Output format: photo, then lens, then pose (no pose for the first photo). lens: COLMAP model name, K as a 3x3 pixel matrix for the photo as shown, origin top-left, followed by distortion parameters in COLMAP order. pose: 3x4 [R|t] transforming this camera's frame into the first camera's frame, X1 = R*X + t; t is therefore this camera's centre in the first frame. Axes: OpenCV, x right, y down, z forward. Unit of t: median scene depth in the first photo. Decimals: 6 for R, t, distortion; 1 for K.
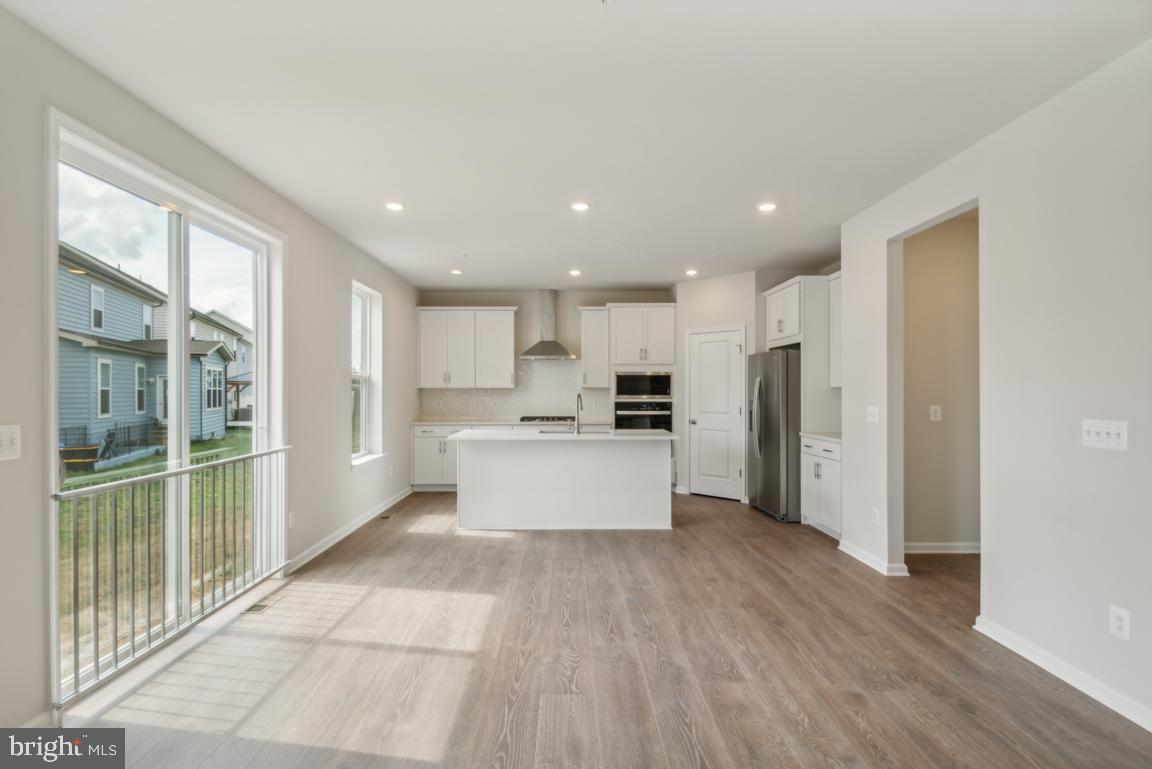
lens RADIAL K [[556.5, 0, 572.4], [0, 556.5, 390.0], [0, 0, 1]] dist [-0.000122, -0.000448]
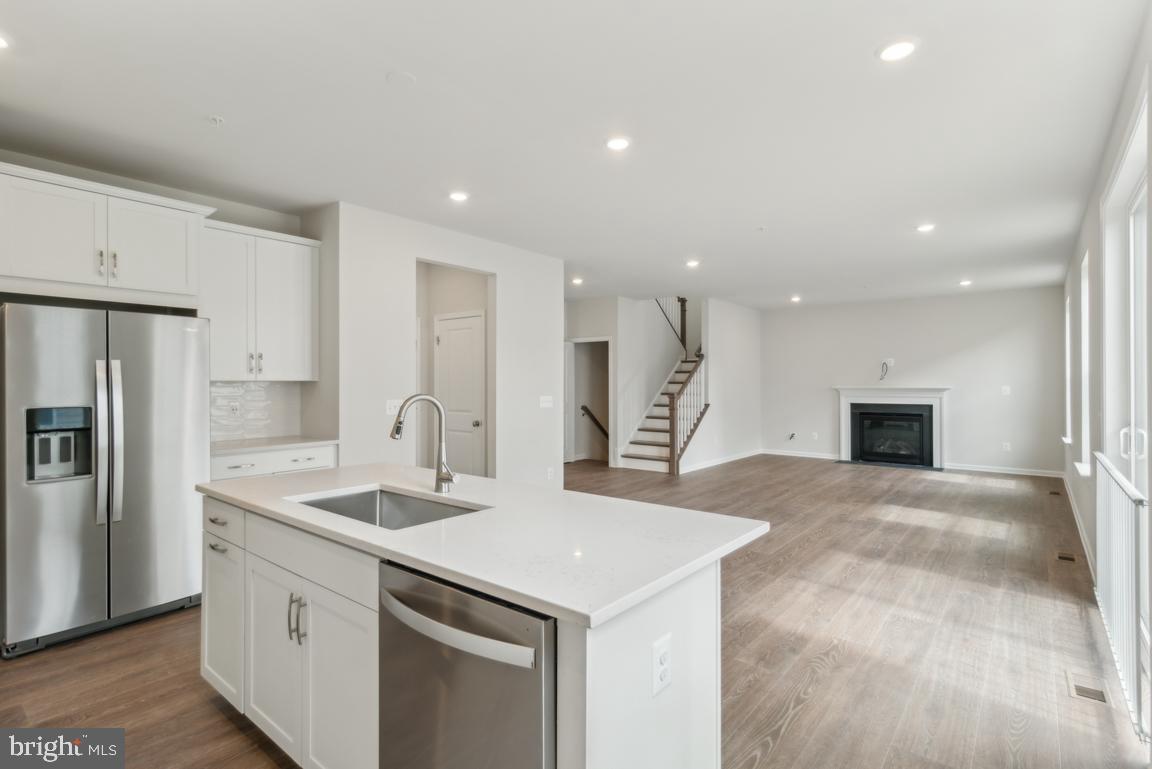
lens RADIAL K [[556.5, 0, 572.2], [0, 556.5, 382.6], [0, 0, 1]] dist [-0.000122, -0.000448]
pose [[-0.759820, 0.001586, 0.650131, -0.514879], [0.000712, 0.999998, -0.001607, -0.000261], [-0.650133, -0.000758, -0.759820, 1.939746]]
